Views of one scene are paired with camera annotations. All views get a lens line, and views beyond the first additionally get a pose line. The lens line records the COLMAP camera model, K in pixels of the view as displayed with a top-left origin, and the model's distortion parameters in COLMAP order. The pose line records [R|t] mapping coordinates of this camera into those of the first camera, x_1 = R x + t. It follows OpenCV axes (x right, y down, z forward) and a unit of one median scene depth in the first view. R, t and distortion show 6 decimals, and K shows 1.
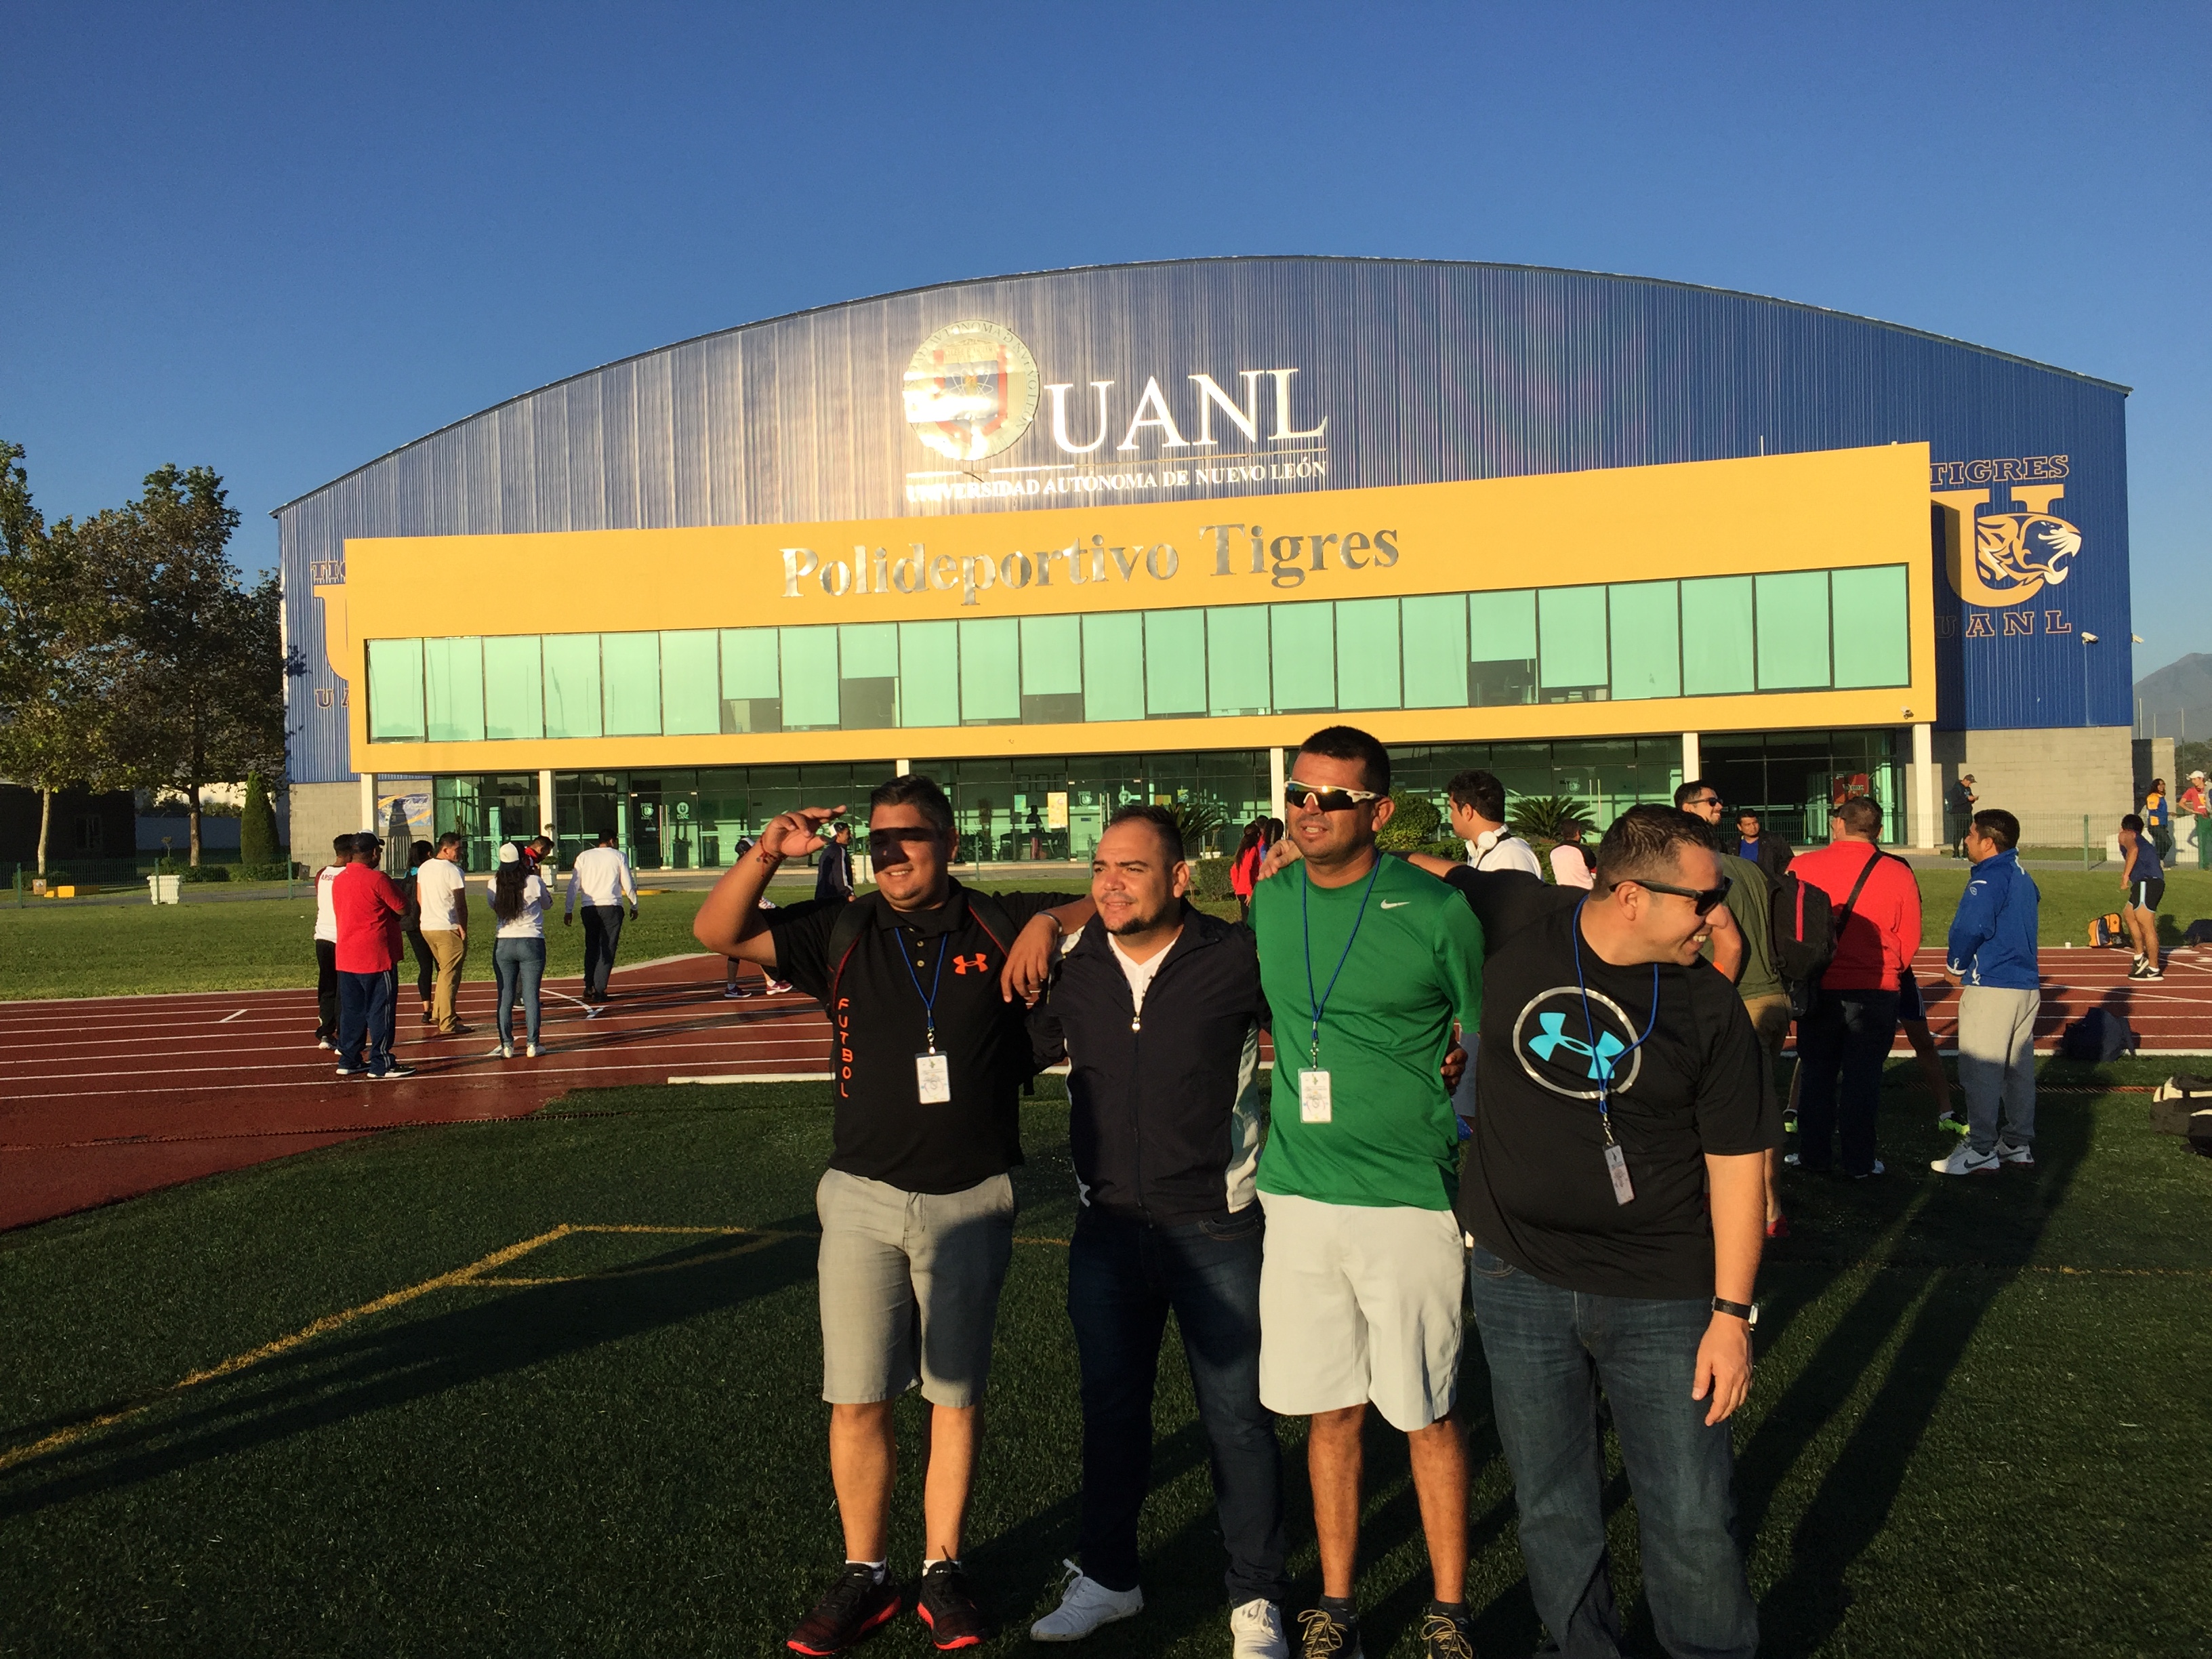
lens RADIAL K [[1855.3, 0, 1002.8], [0, 1855.3, 821.2], [0, 0, 1]] dist [0.085998, -0.098845]
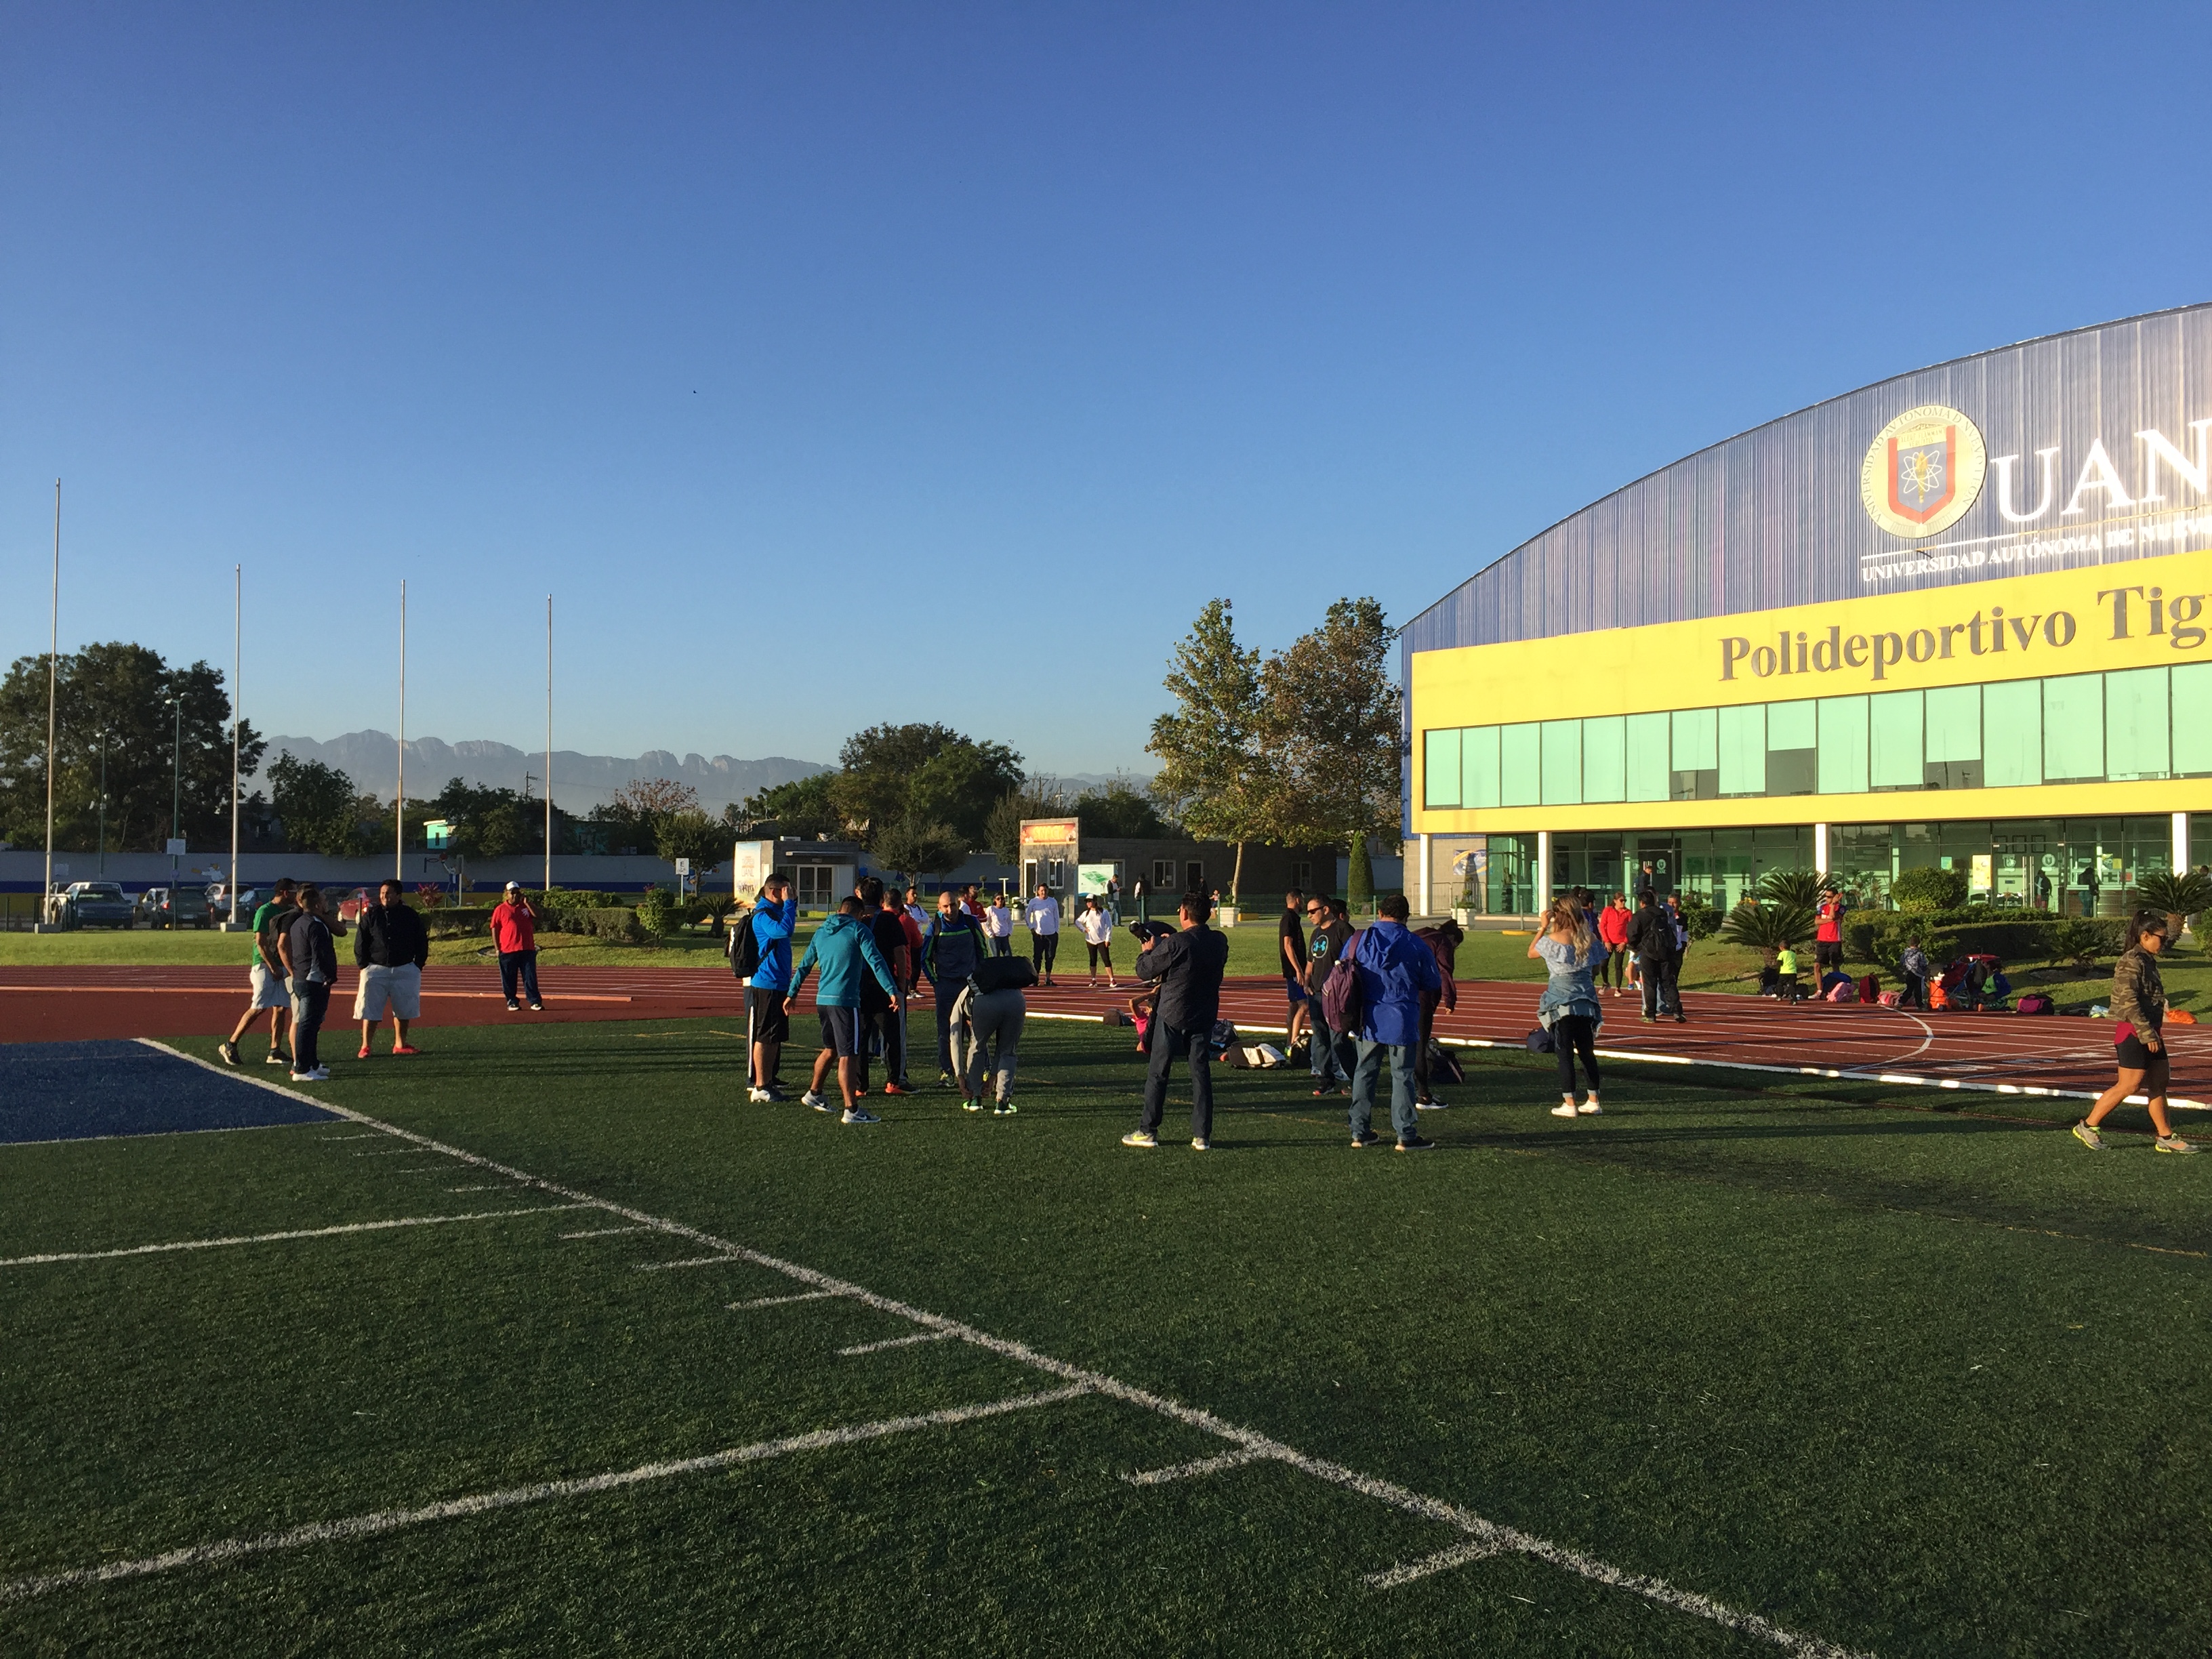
lens RADIAL K [[1848.7, 0, 1106.0], [0, 1848.7, 829.5], [0, 0, 1]] dist [0.077680, -0.112629]
pose [[0.739767, 0.004411, -0.672848, 0.376975], [-0.017379, 0.999770, -0.012552, -0.008170], [0.672638, 0.020979, 0.739674, -0.094620]]
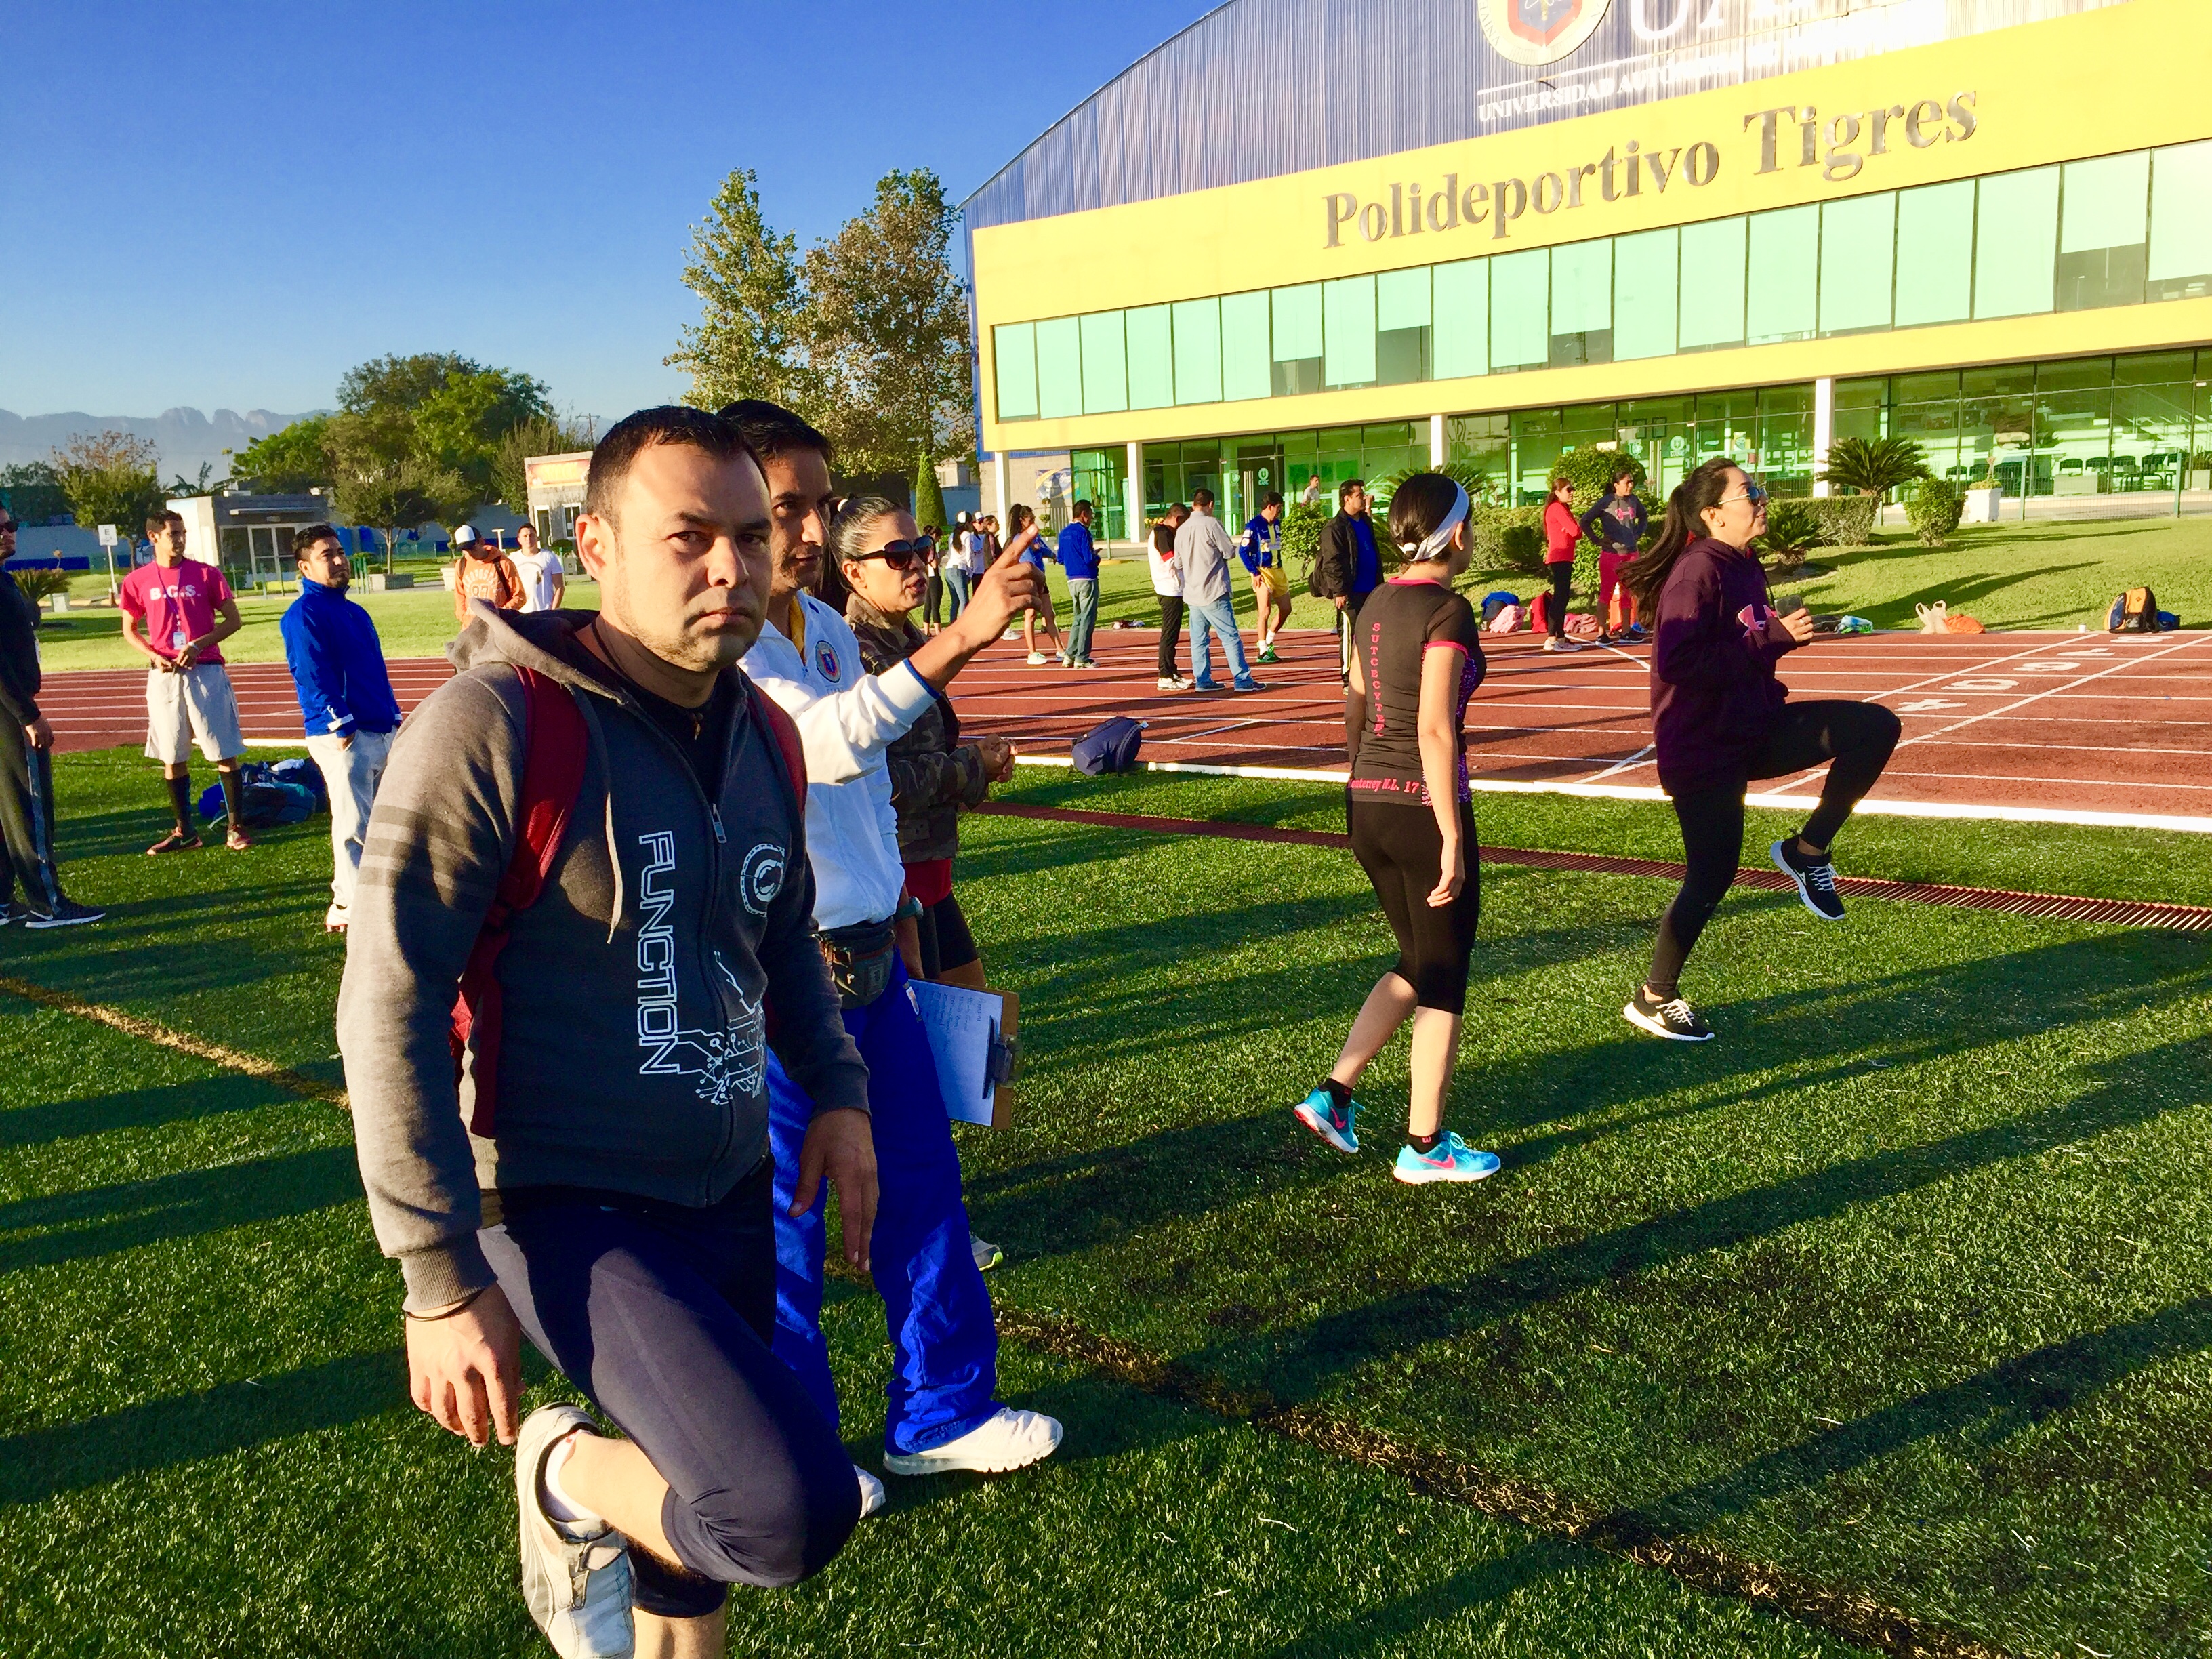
lens RADIAL K [[1835.4, 0, 1106.9], [0, 1835.4, 878.2], [0, 0, 1]] dist [0.098446, -0.138052]
pose [[0.864056, 0.076380, -0.497567, 0.297448], [0.032589, 0.977861, 0.206702, -0.002071], [0.502339, -0.194817, 0.842438, 0.059820]]
